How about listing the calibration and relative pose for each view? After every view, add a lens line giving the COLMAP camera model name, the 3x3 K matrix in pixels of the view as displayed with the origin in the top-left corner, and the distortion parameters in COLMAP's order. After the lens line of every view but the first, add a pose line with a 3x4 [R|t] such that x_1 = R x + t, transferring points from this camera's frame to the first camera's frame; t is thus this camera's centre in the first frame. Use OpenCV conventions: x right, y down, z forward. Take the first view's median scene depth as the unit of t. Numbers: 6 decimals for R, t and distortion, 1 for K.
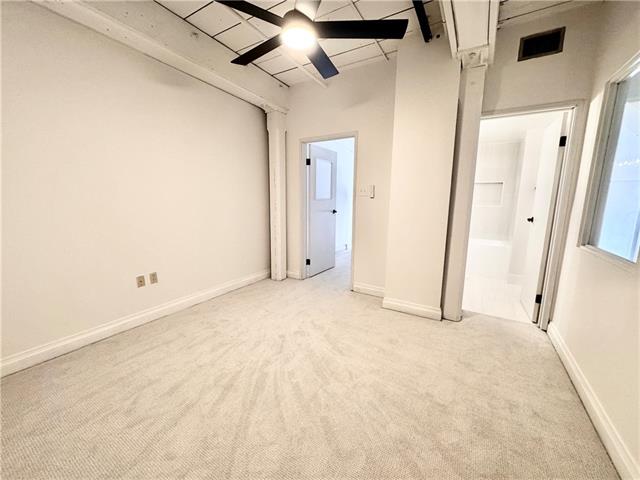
lens RADIAL K [[256.0, 0, 318.7], [0, 256.0, 238.7], [0, 0, 1]] dist [-0.000774, 0.000432]
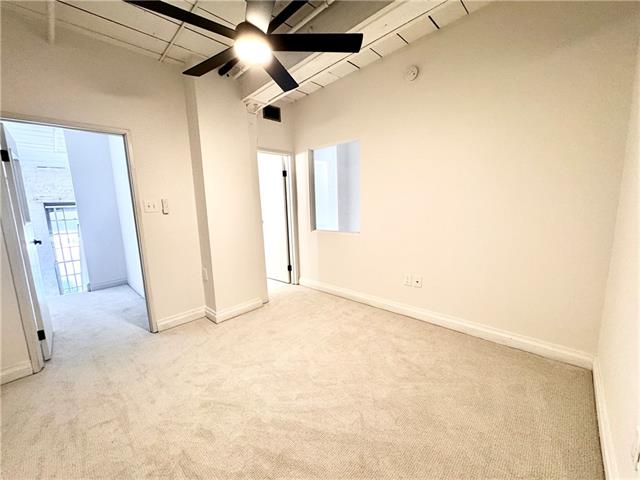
lens RADIAL K [[256.0, 0, 318.0], [0, 256.0, 241.0], [0, 0, 1]] dist [-0.000774, 0.000432]
pose [[0.217102, -0.163061, 0.962433, -0.704741], [0.193763, 0.973529, 0.121232, -0.103952], [-0.956725, 0.160164, 0.242950, 0.432488]]
